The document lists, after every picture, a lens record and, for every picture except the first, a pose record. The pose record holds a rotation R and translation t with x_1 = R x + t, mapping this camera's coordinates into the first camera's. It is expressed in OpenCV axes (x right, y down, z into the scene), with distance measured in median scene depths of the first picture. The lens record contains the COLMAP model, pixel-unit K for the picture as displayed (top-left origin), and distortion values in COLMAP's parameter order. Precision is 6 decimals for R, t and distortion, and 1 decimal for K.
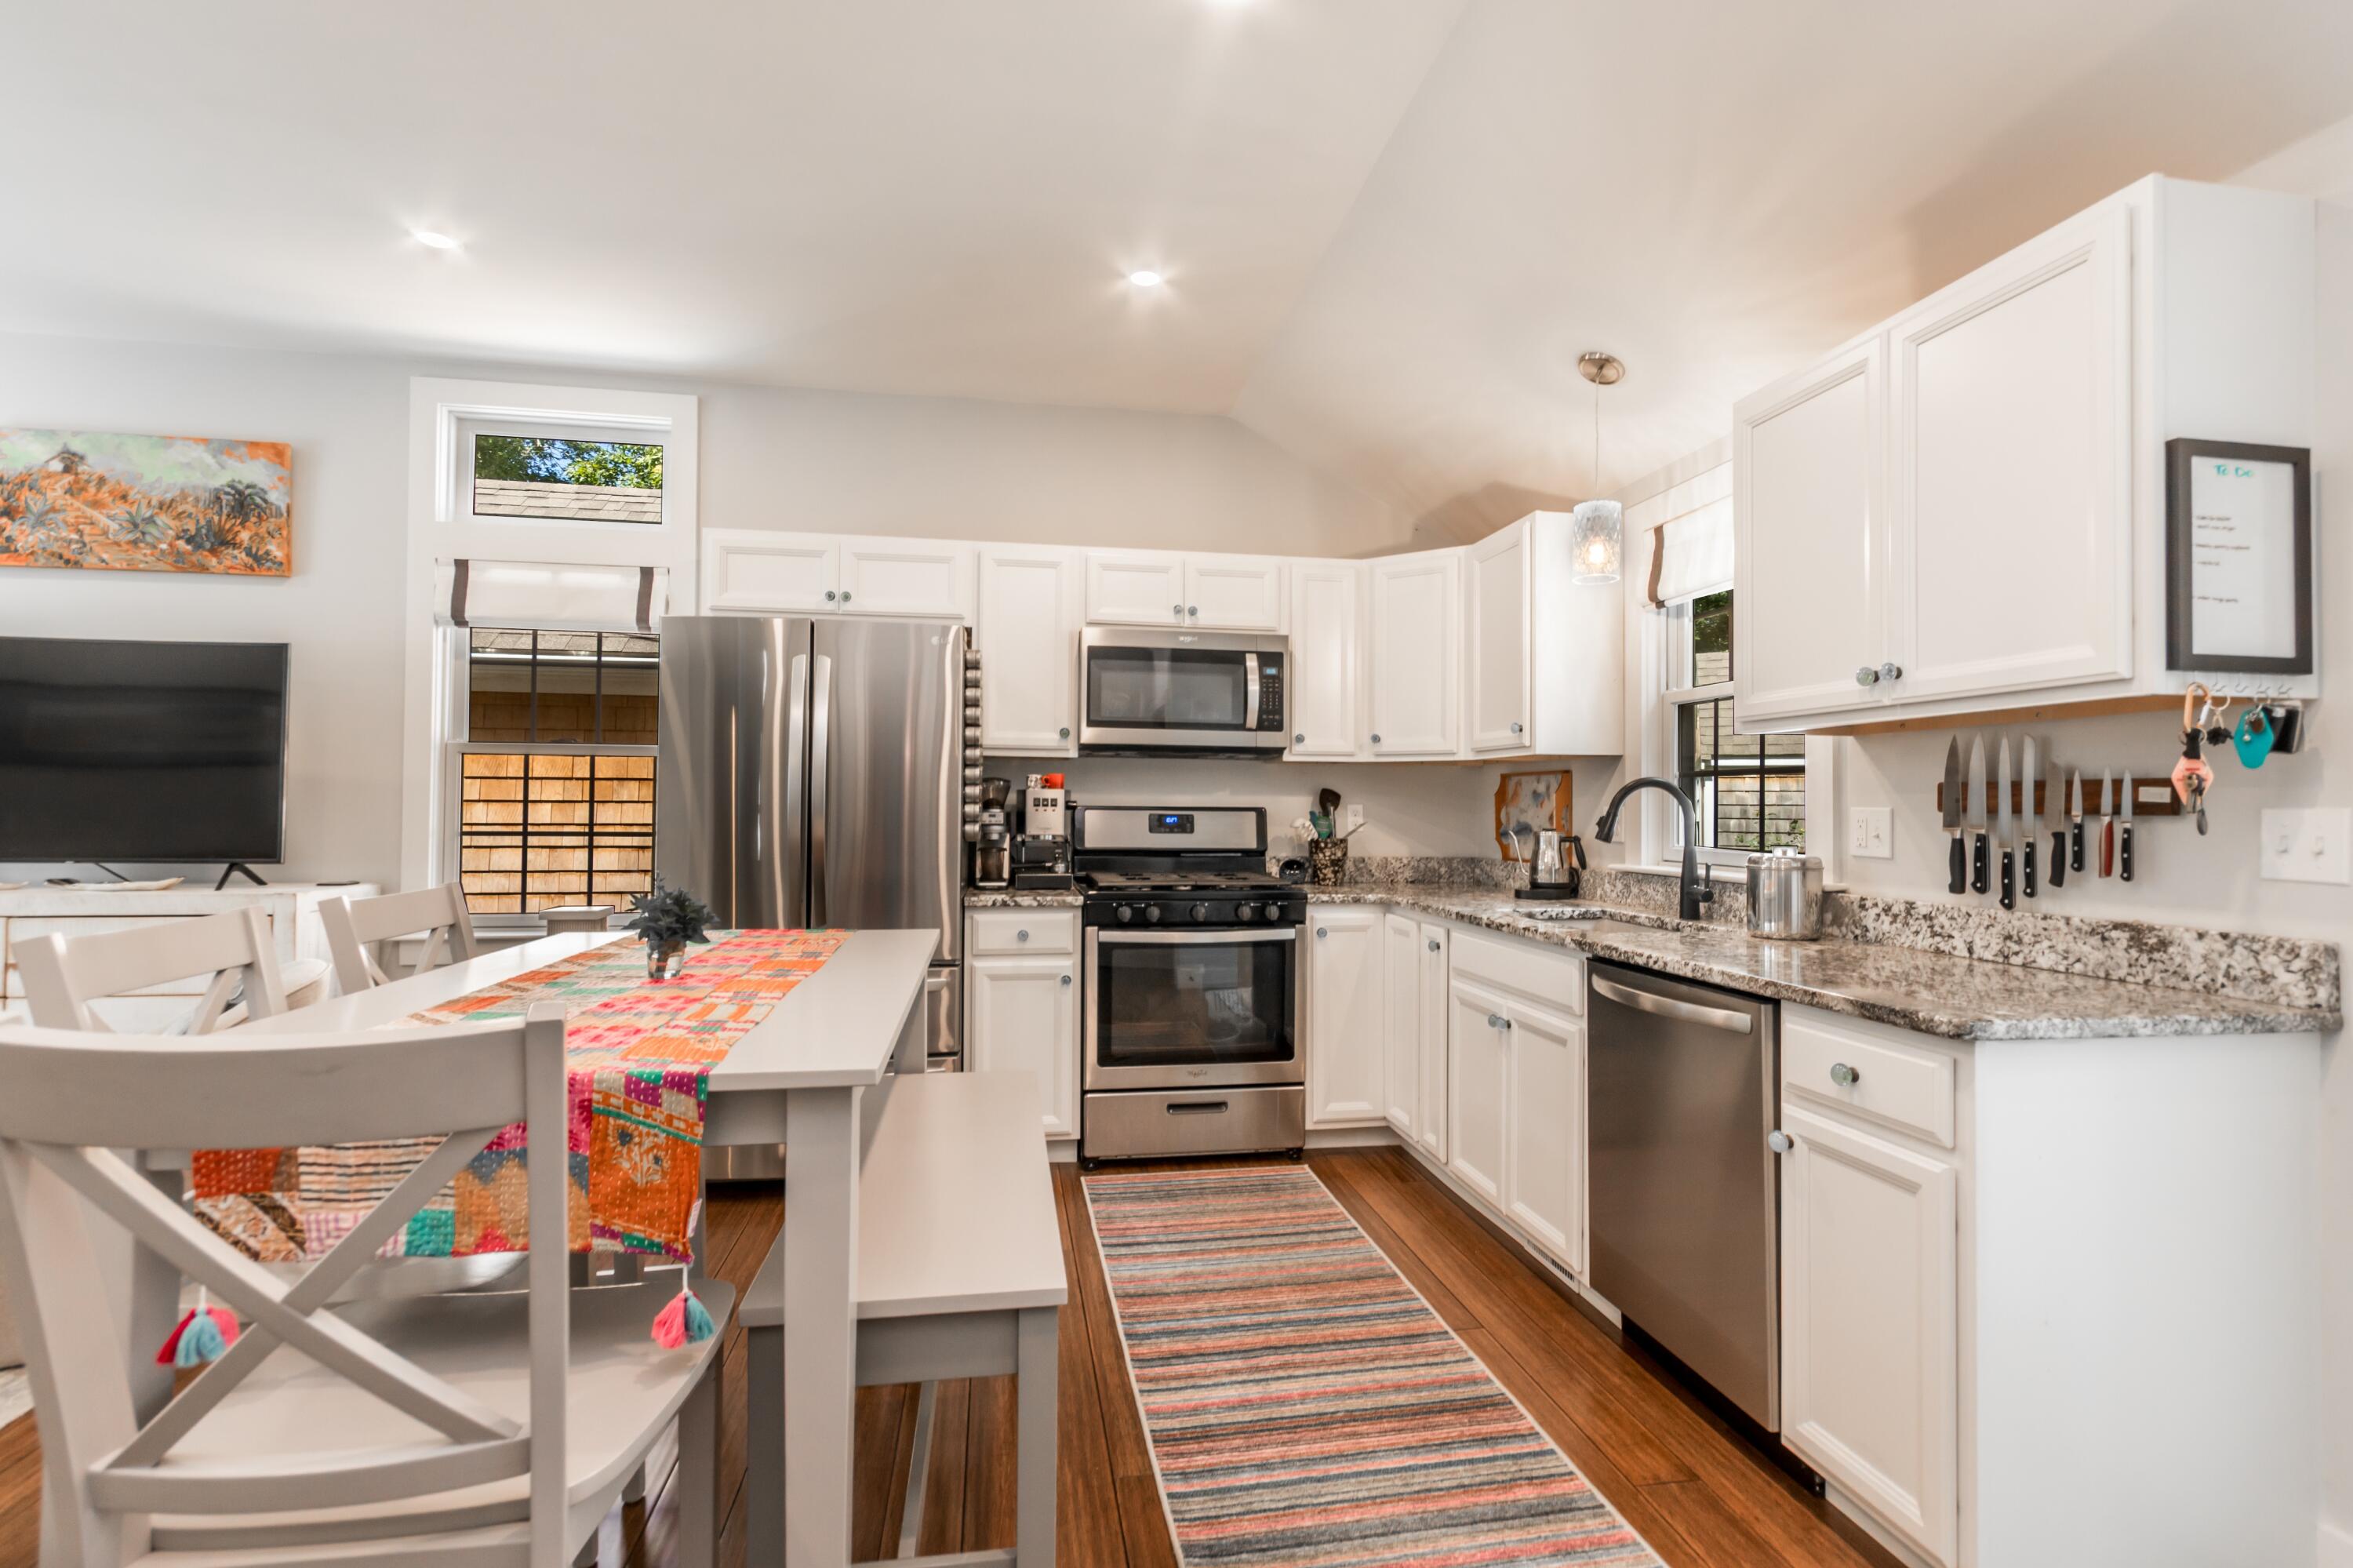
lens RADIAL K [[1078.5, 0, 1182.2], [0, 1078.5, 790.5], [0, 0, 1]] dist [-0.000330, 0.001193]
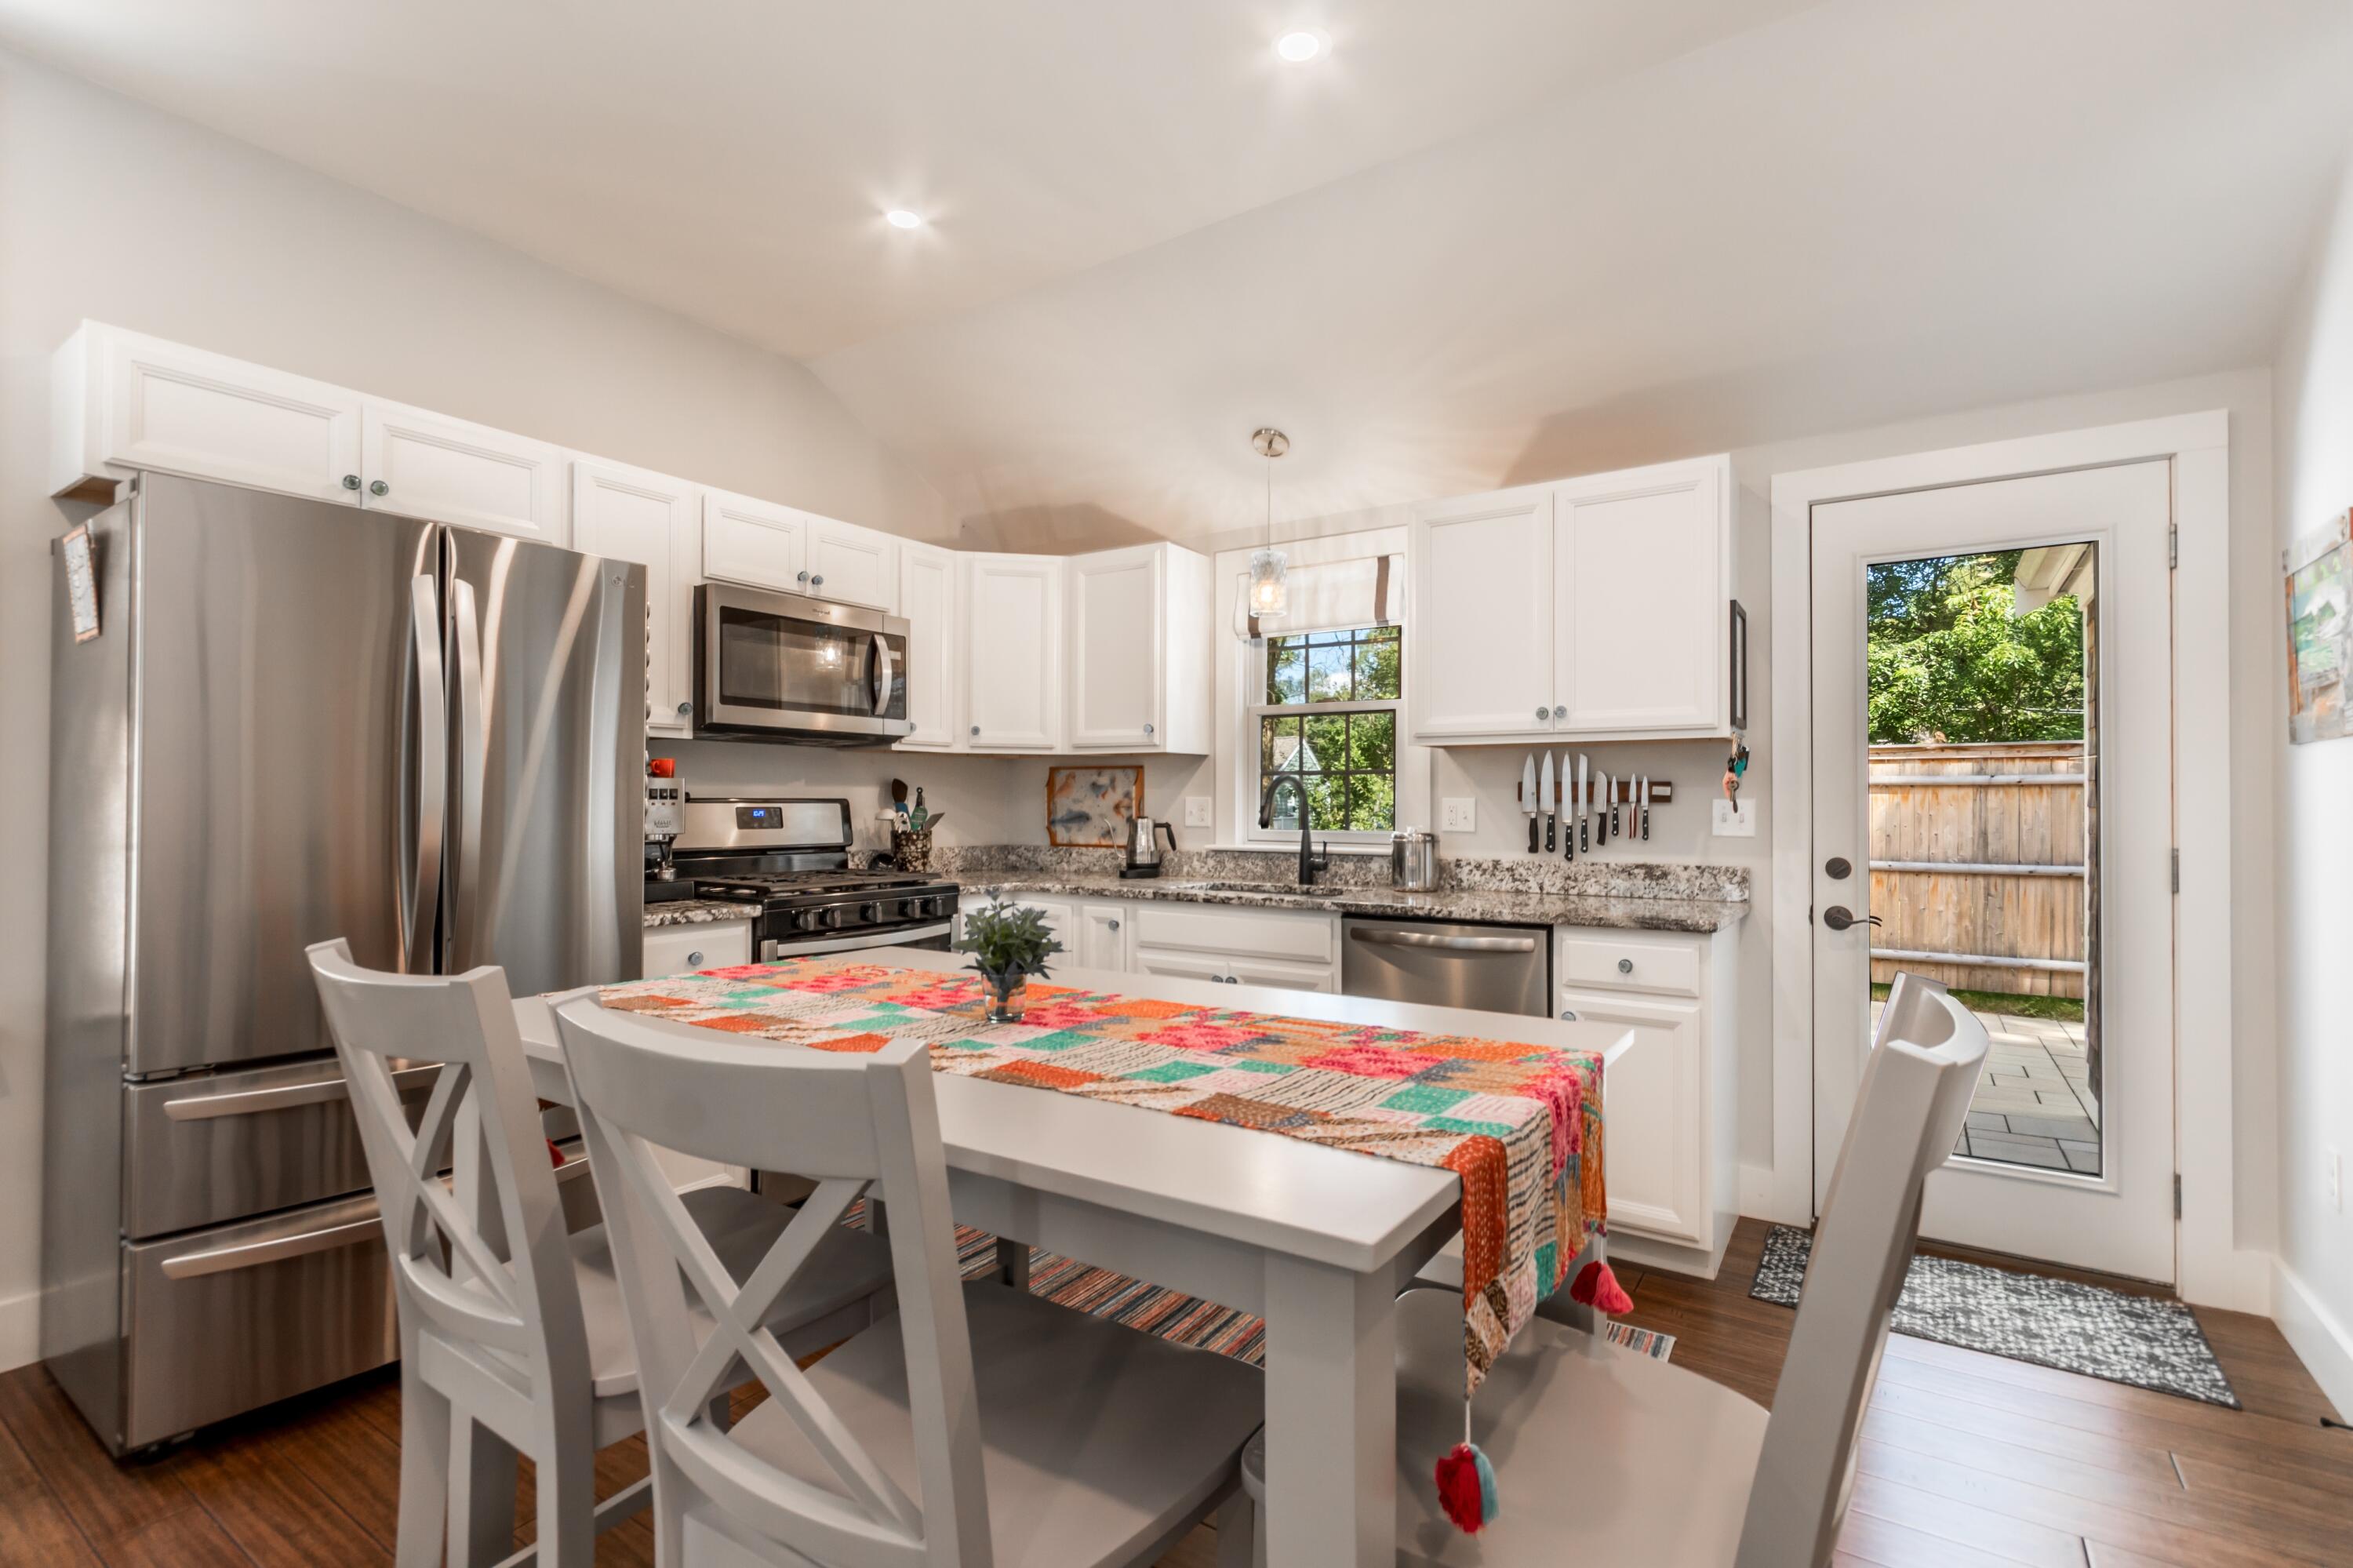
lens RADIAL K [[1078.5, 0, 1178.4], [0, 1078.5, 791.6], [0, 0, 1]] dist [-0.000330, 0.001193]
pose [[0.688771, 0.001611, 0.724977, -0.526153], [-0.009640, 0.999929, 0.006937, 0.000191], [-0.724915, -0.011767, 0.688738, 0.200350]]
